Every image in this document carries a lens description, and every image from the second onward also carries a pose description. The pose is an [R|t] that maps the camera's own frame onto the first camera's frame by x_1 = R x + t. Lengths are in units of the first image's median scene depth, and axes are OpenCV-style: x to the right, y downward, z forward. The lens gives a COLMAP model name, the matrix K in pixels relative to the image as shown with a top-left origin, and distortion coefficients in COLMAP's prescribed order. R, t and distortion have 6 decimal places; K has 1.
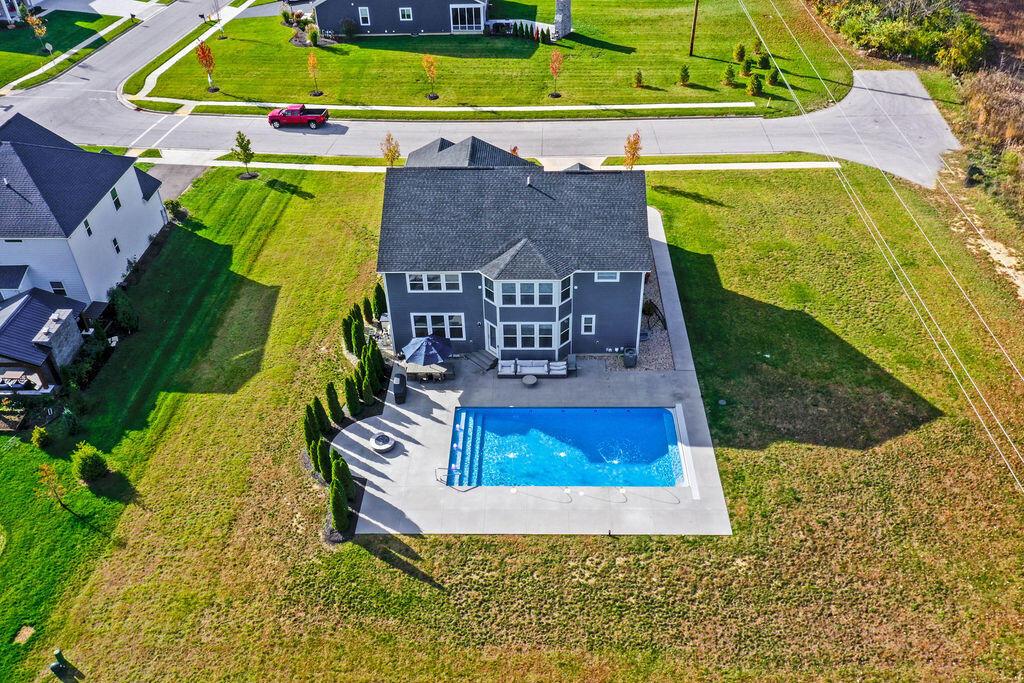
lens RADIAL K [[872.5, 0, 515.4], [0, 872.5, 353.5], [0, 0, 1]] dist [0.009363, 0.005153]
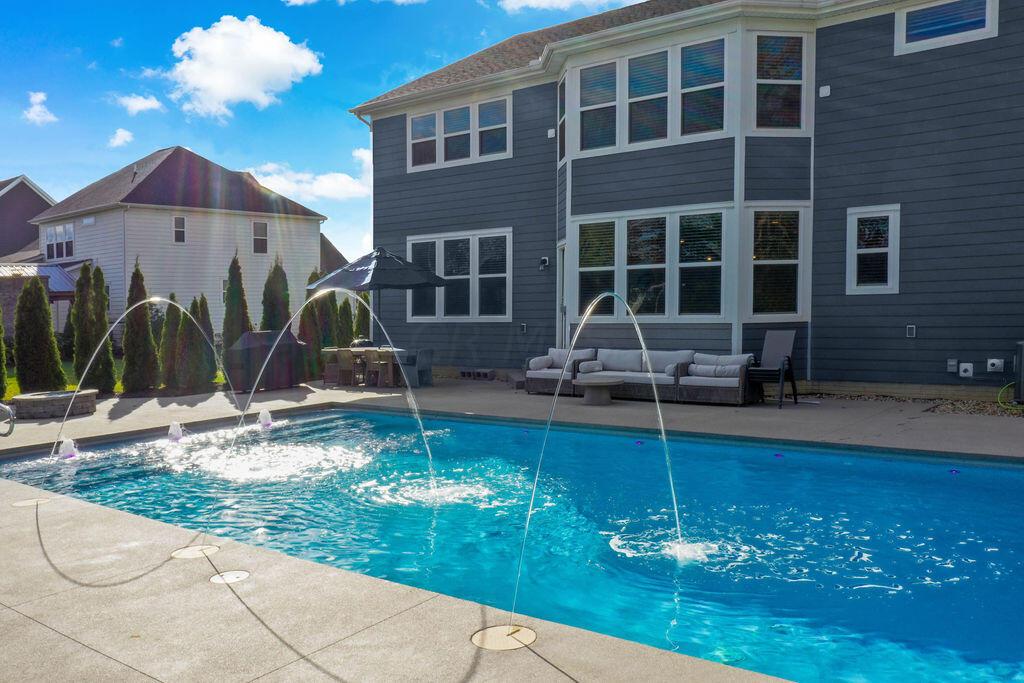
lens RADIAL K [[872.5, 0, 515.4], [0, 872.5, 353.5], [0, 0, 1]] dist [0.009363, 0.005153]
pose [[0.801842, 0.039335, -0.596240, 0.173098], [-0.360502, 0.827619, -0.430216, 0.166239], [0.476537, 0.559911, 0.677800, 0.850961]]
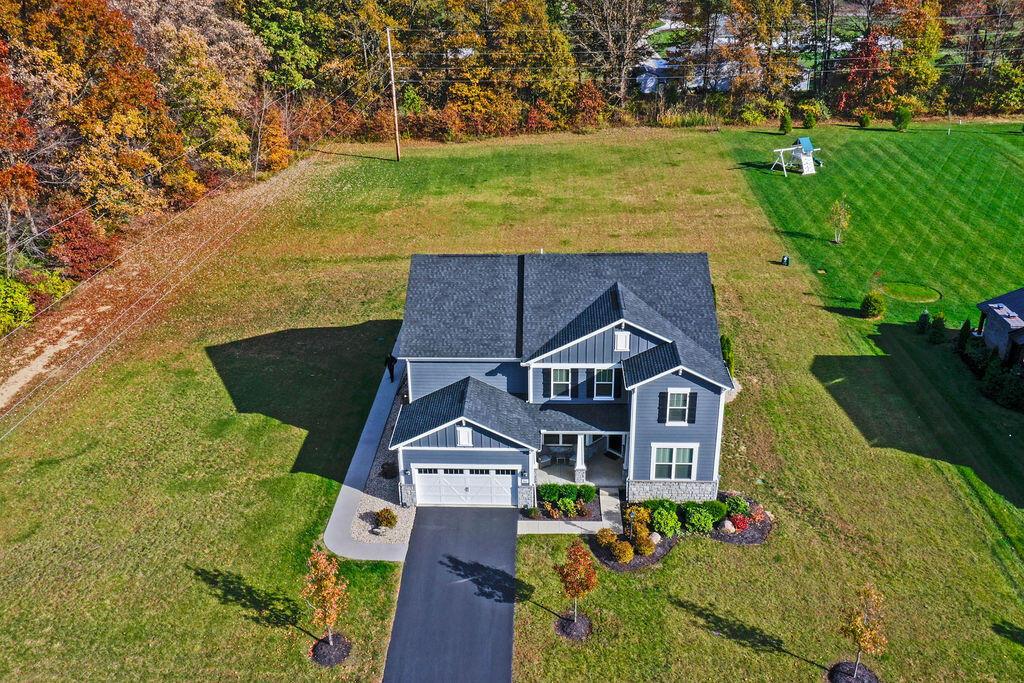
lens RADIAL K [[893.9, 0, 495.4], [0, 893.9, 338.1], [0, 0, 1]] dist [0.010461, 0.000661]
pose [[-0.998590, 0.026810, 0.045817, 0.024926], [0.053026, 0.463223, 0.884654, -1.068795], [0.002494, 0.885836, -0.463992, 1.645181]]
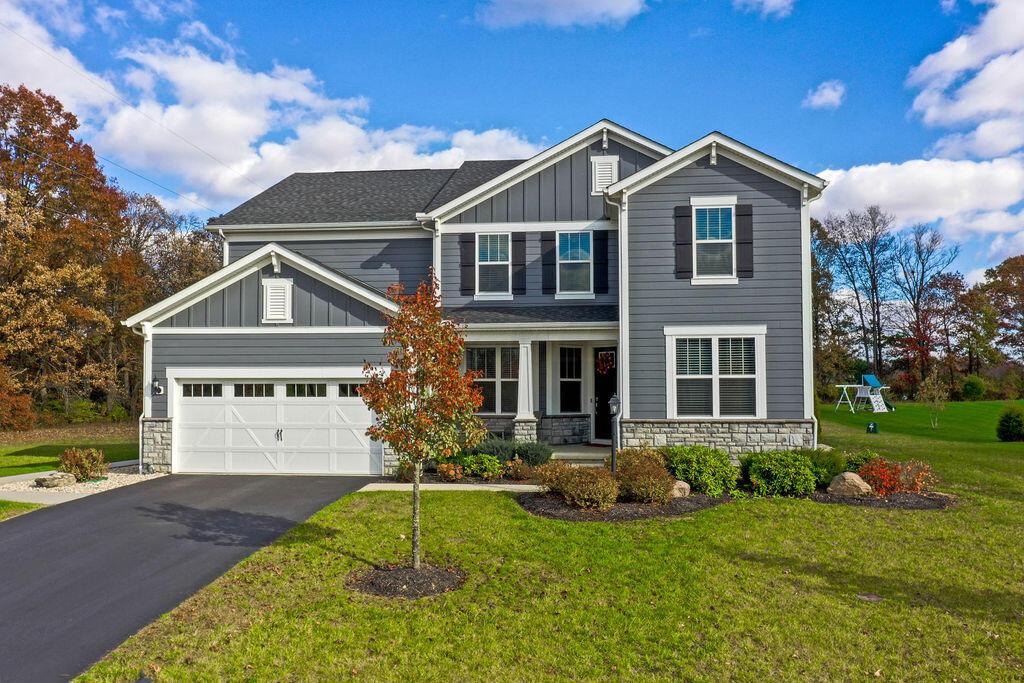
lens RADIAL K [[791.9, 0, 546.2], [0, 791.9, 413.5], [0, 0, 1]] dist [0.002754, -0.008130]
pose [[-0.997054, 0.025175, 0.072450, -0.053953], [0.062206, 0.818004, 0.571839, -0.432172], [-0.044868, 0.574662, -0.817160, 1.657462]]
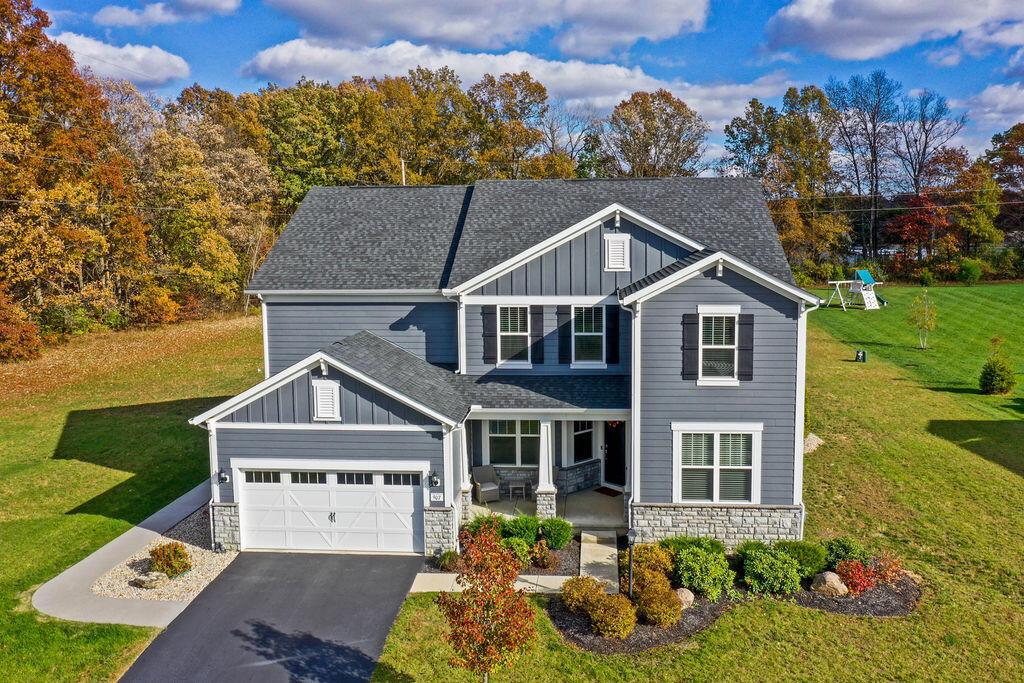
lens RADIAL K [[825.2, 0, 523.3], [0, 825.2, 340.4], [0, 0, 1]] dist [-0.000574, 0.003105]
pose [[-0.996715, 0.019075, 0.078713, -0.040684], [0.067491, 0.732871, 0.677012, -0.576631], [-0.044772, 0.680101, -0.731750, 1.620900]]
